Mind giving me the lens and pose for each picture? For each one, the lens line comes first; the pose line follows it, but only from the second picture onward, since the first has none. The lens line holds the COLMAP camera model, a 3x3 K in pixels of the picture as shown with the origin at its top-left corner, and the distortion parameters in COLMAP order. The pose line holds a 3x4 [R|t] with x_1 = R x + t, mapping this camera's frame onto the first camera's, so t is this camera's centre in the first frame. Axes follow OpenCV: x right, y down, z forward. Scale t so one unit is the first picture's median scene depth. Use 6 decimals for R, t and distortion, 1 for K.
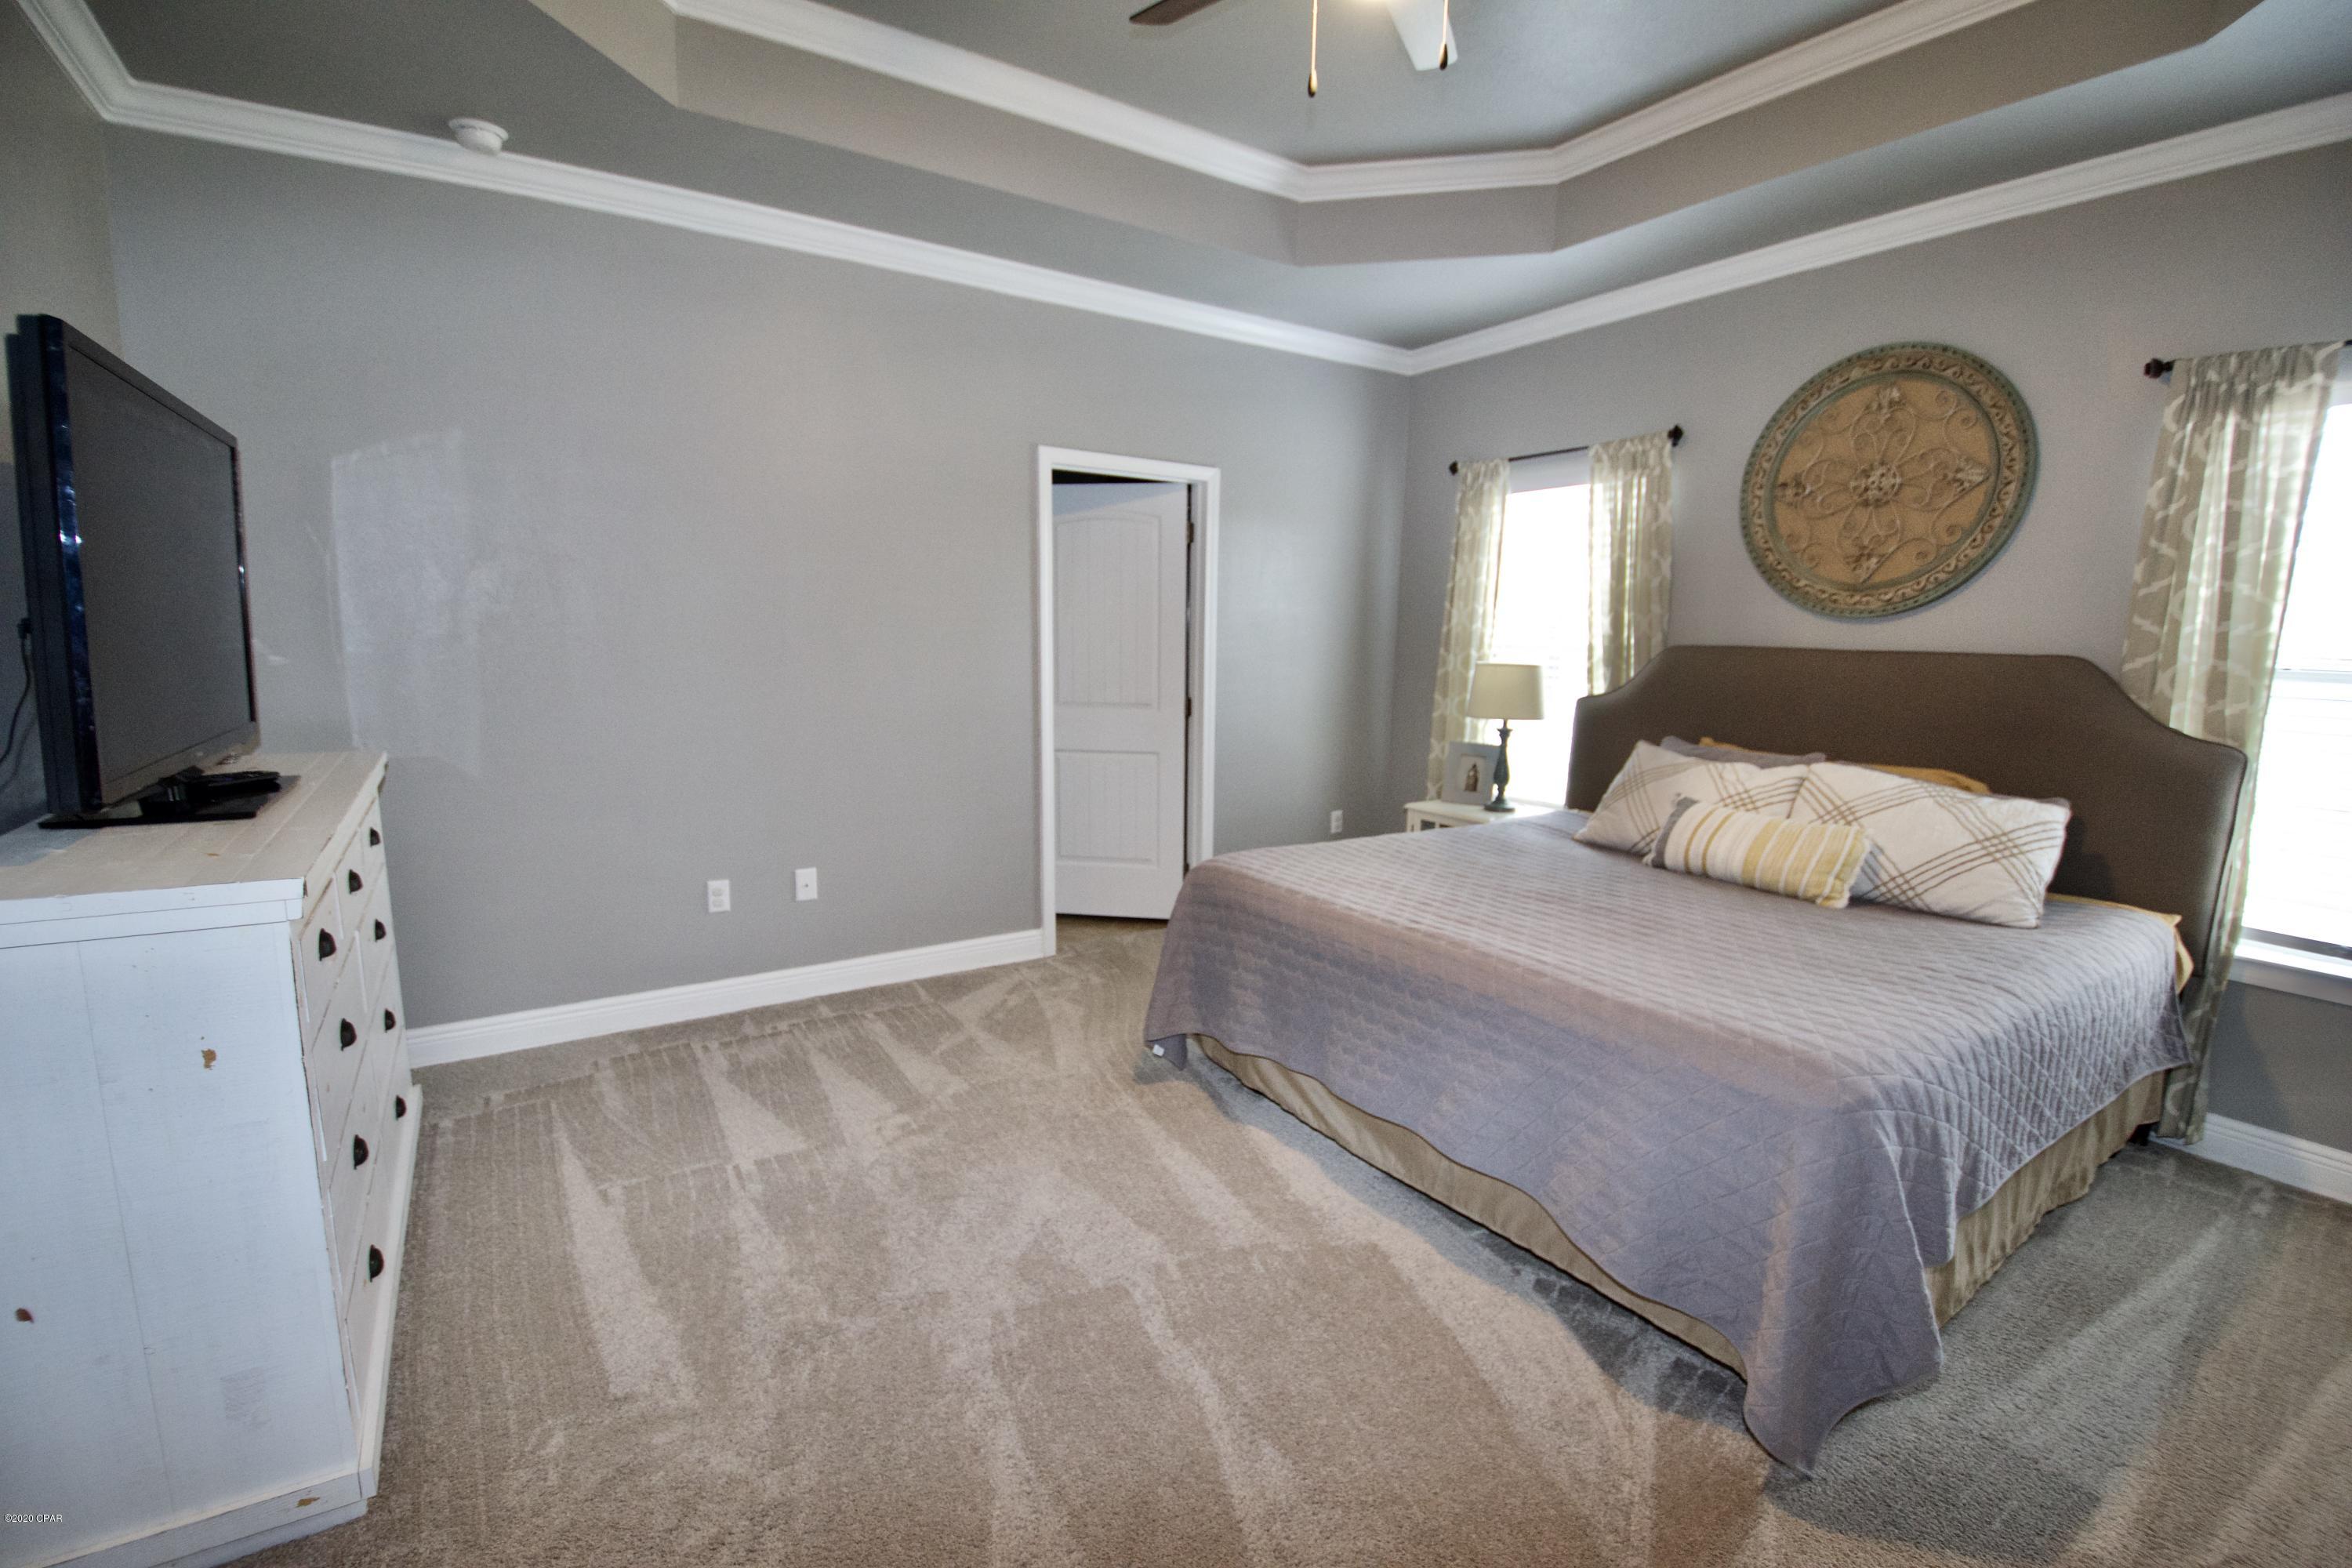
lens RADIAL K [[1027.0, 0, 1172.5], [0, 1027.0, 801.6], [0, 0, 1]] dist [0.019077, -0.025610]
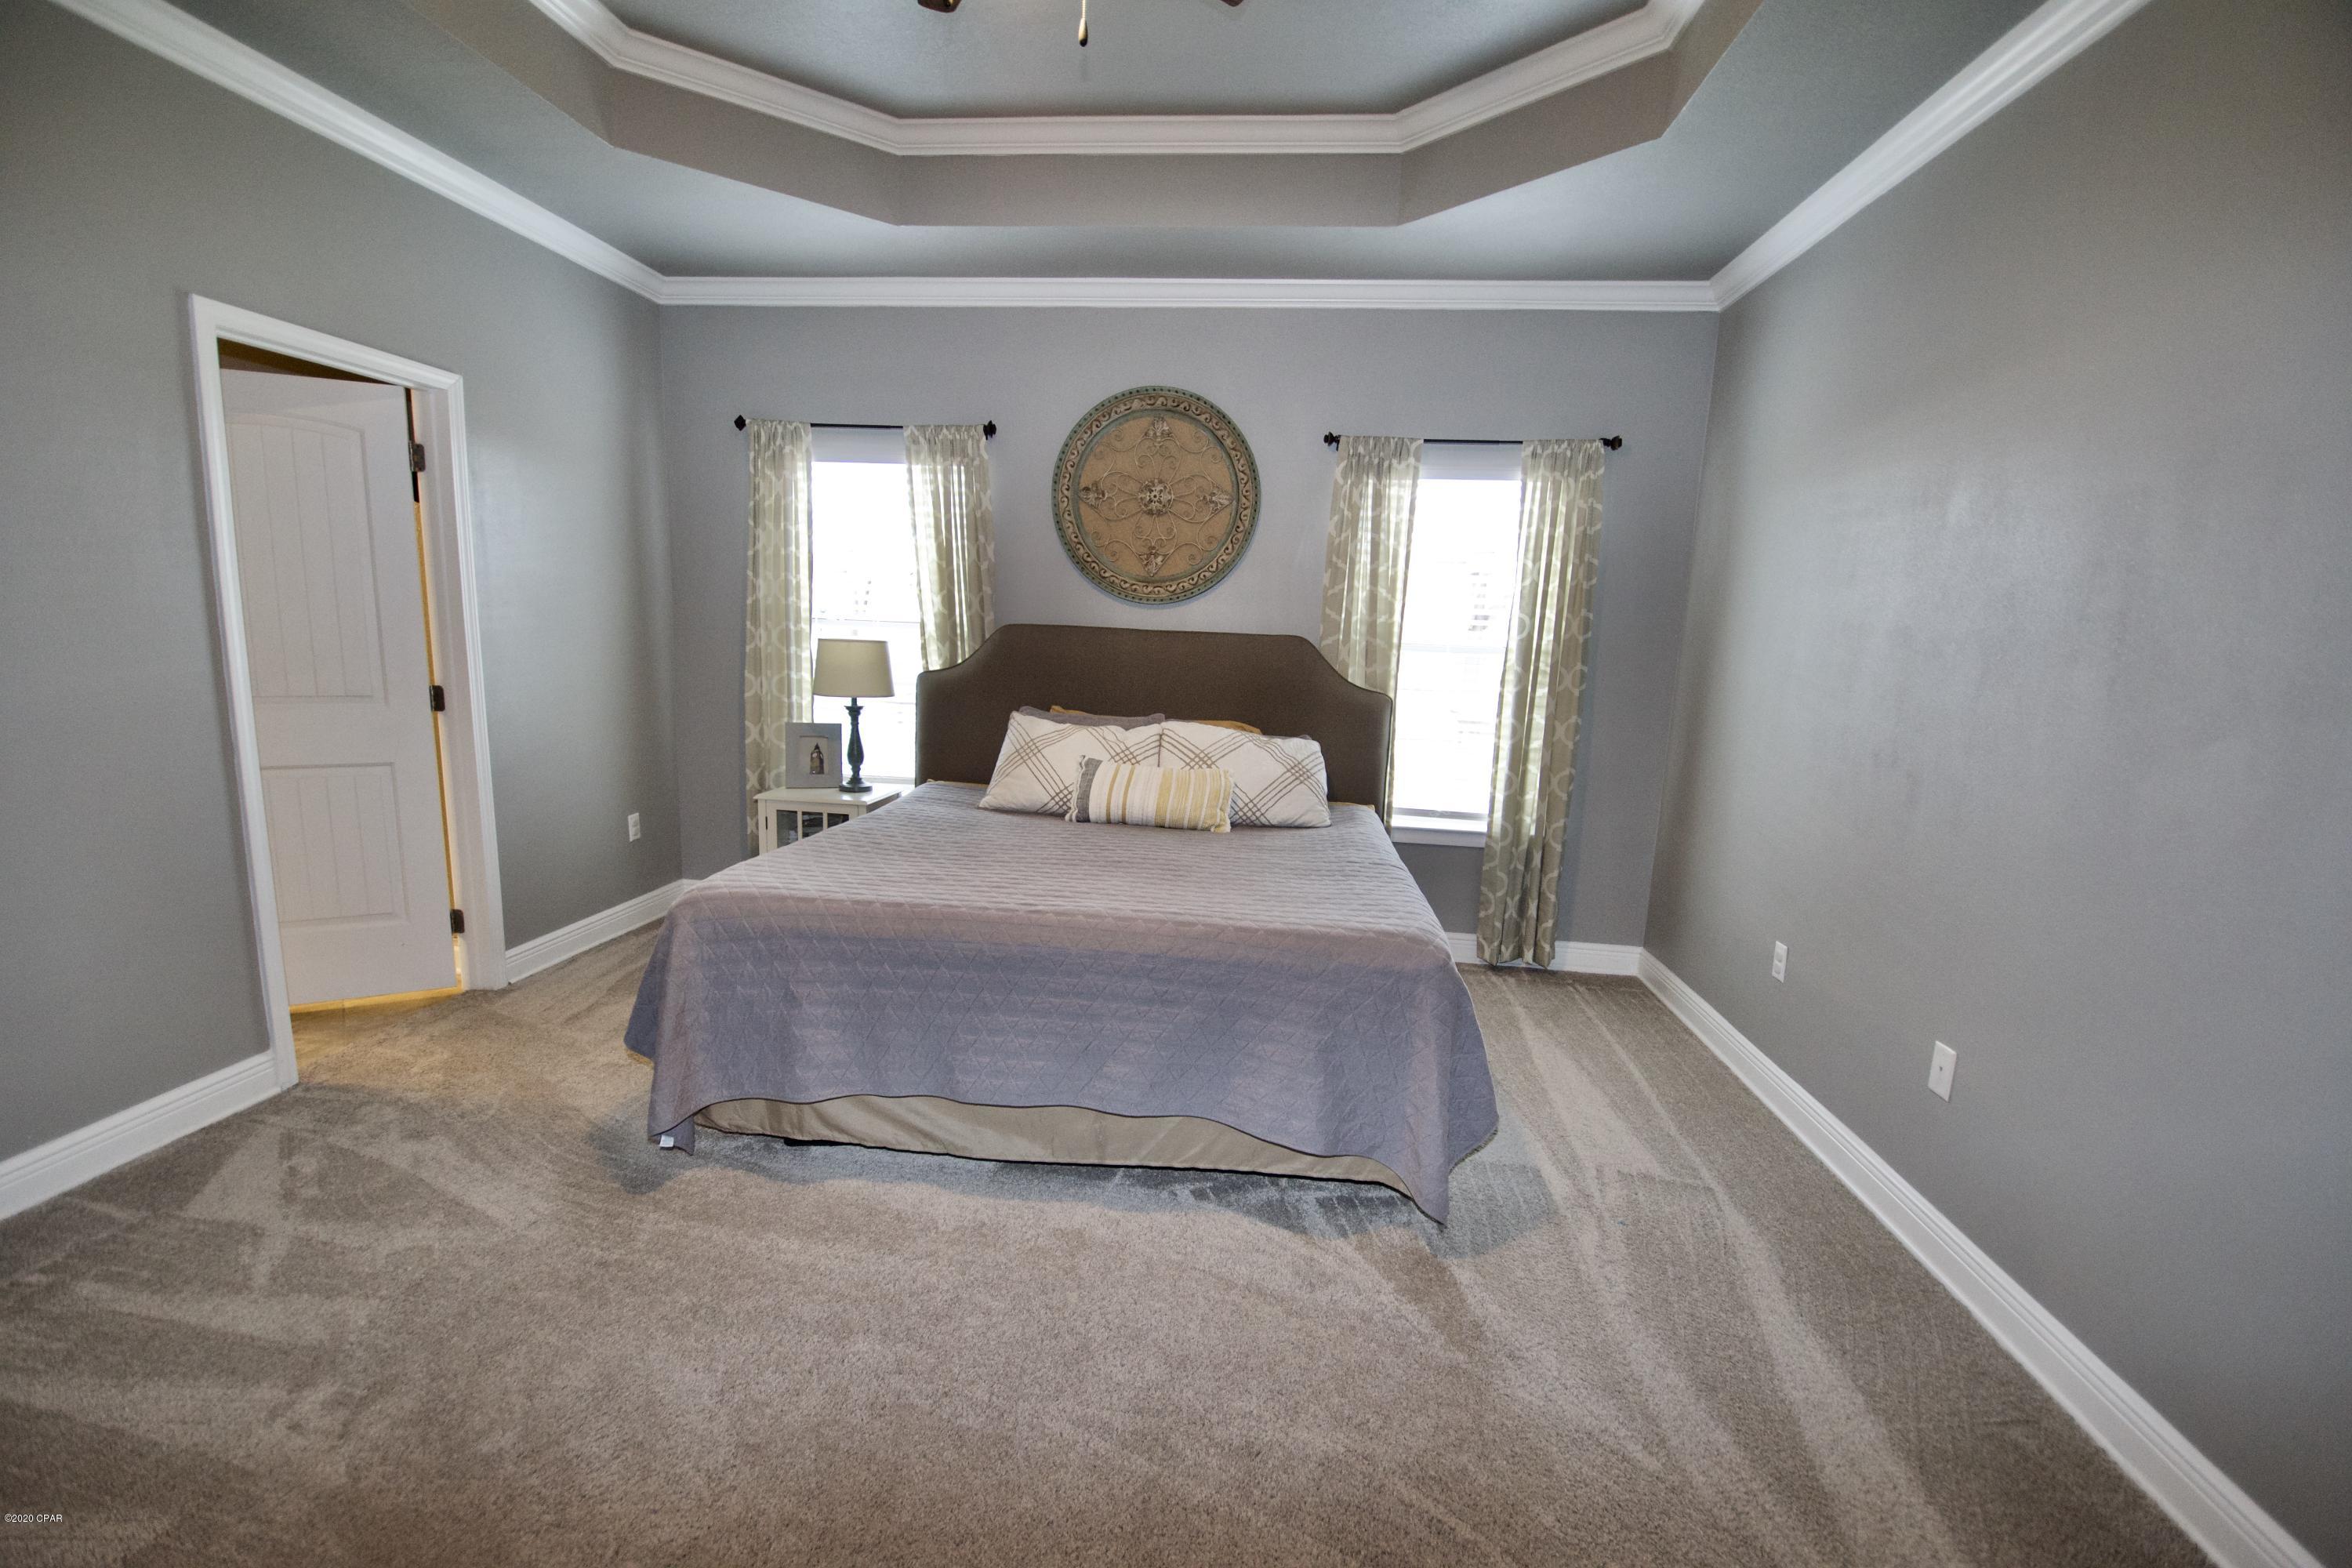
lens RADIAL K [[1029.1, 0, 1171.6], [0, 1029.1, 802.3], [0, 0, 1]] dist [0.021253, -0.027108]
pose [[0.636297, -0.120601, 0.761959, -0.314127], [0.098736, 0.992313, 0.074608, -0.030964], [-0.765100, 0.027760, 0.643313, 0.185736]]
